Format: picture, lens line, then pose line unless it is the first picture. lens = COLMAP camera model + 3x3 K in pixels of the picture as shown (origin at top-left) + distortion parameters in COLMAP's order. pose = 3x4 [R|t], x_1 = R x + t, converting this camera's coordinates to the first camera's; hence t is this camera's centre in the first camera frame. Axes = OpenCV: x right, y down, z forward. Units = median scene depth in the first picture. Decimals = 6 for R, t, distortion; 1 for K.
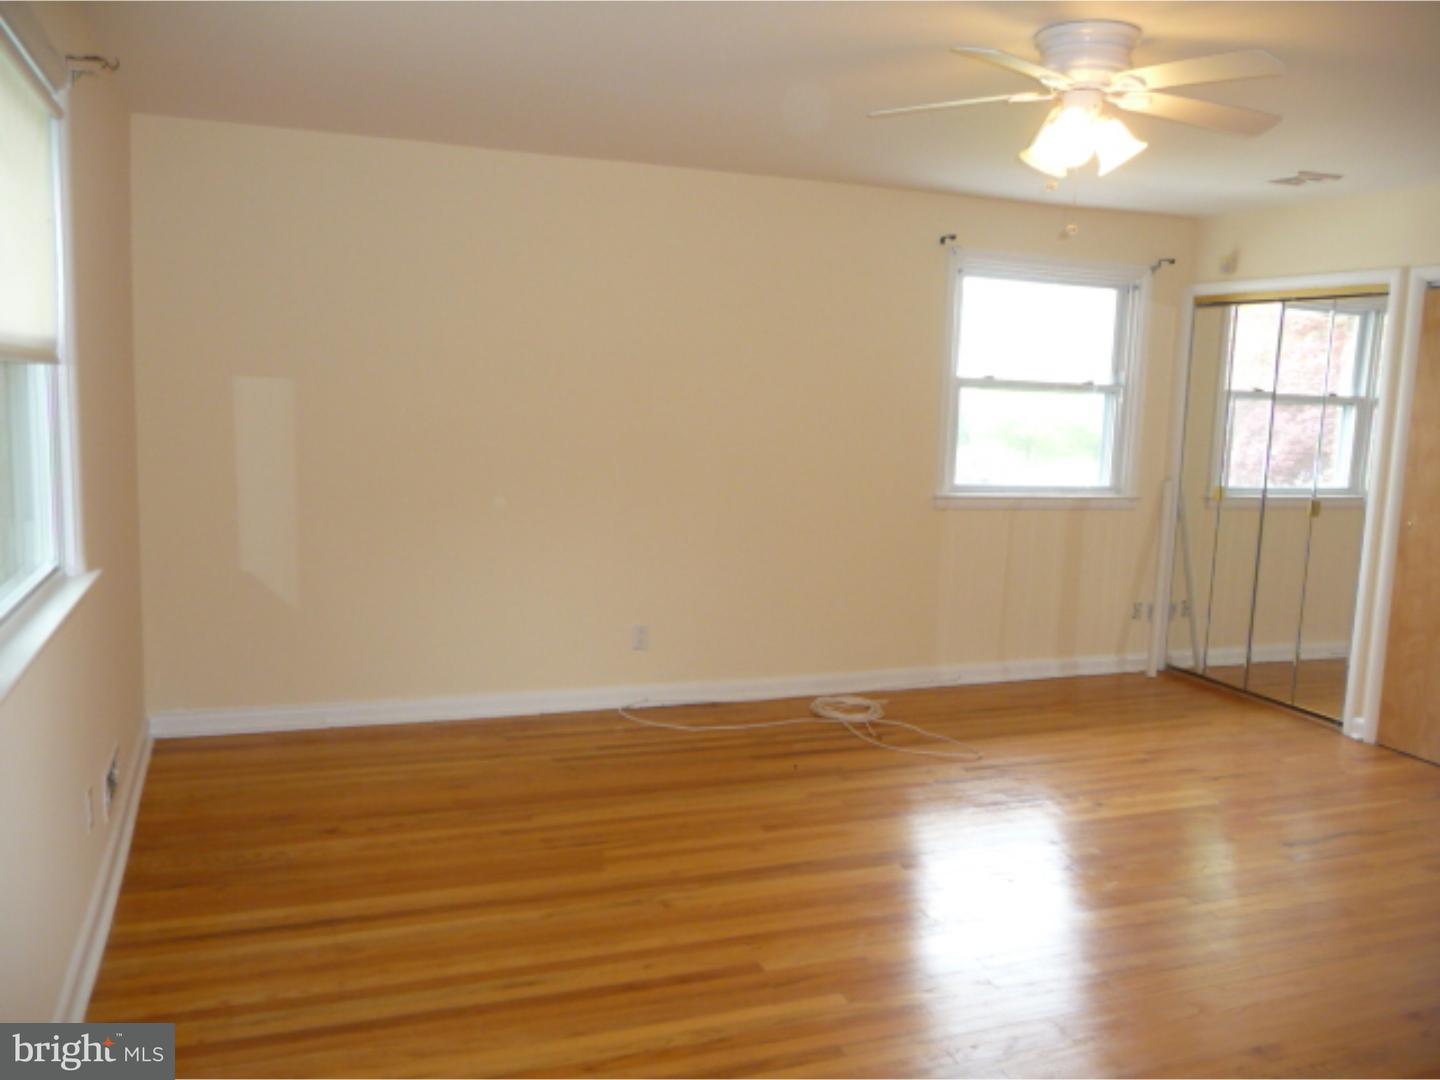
lens RADIAL K [[1172.8, 0, 720.0], [0, 1172.8, 540.0], [0, 0, 1]] dist [-0.036983, 0.016215]
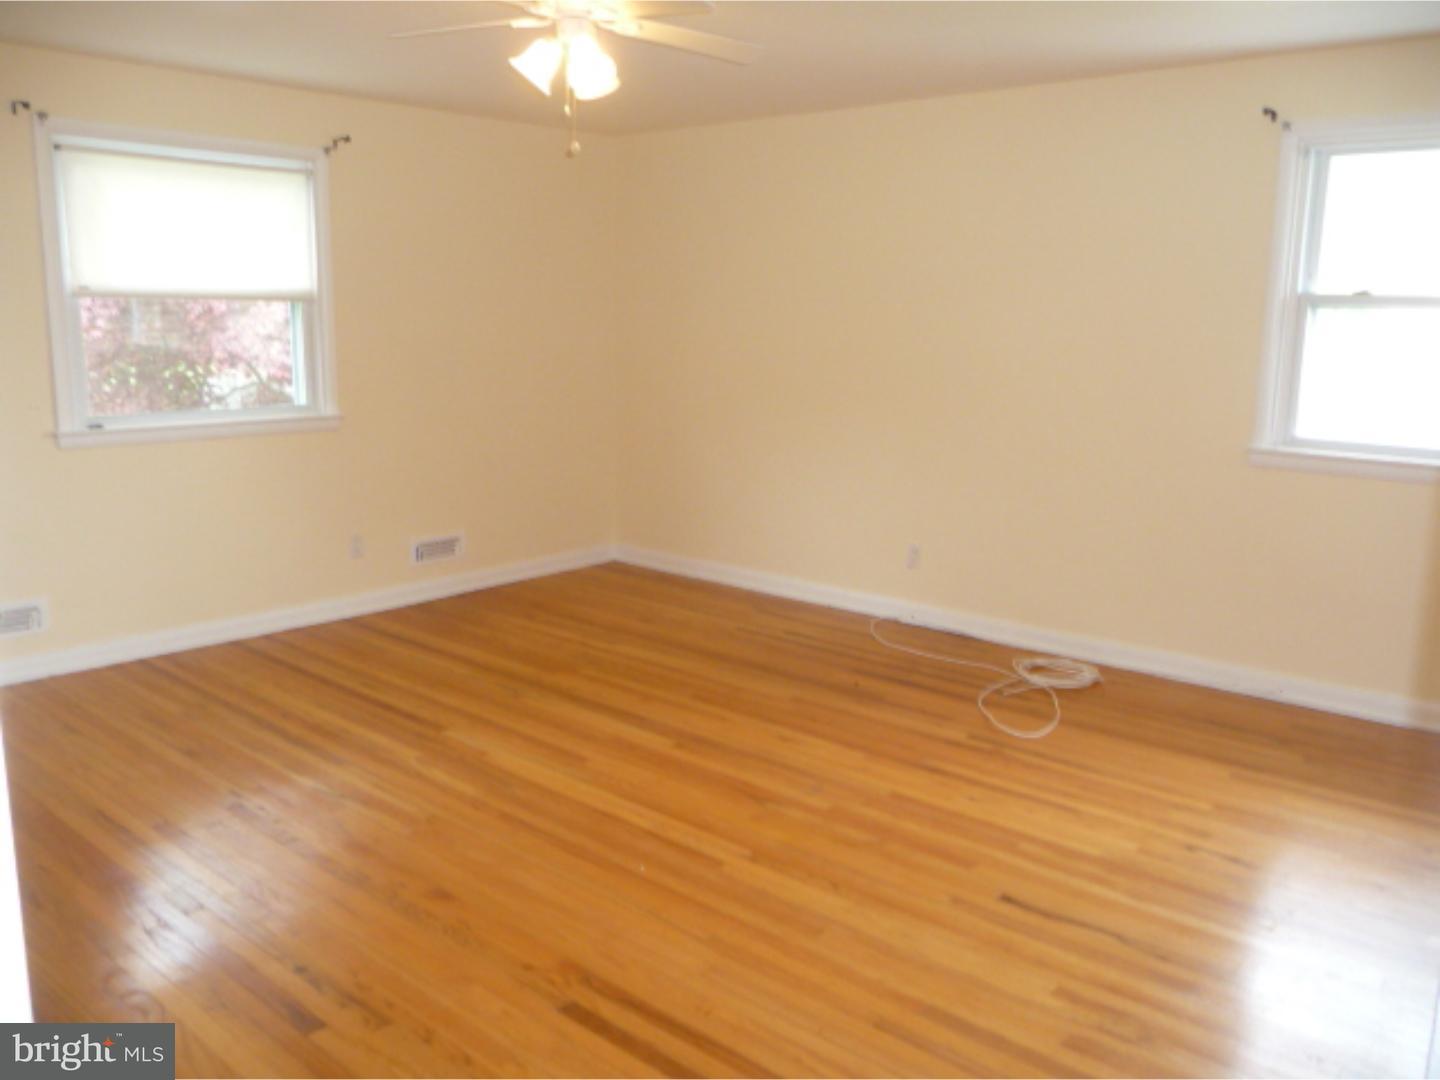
lens RADIAL K [[1172.8, 0, 720.0], [0, 1172.8, 540.0], [0, 0, 1]] dist [-0.036983, 0.016215]
pose [[0.467119, 0.140012, -0.873039, 0.833556], [-0.111614, 0.988822, 0.098862, -0.017243], [0.877122, 0.051264, 0.477525, 0.378381]]
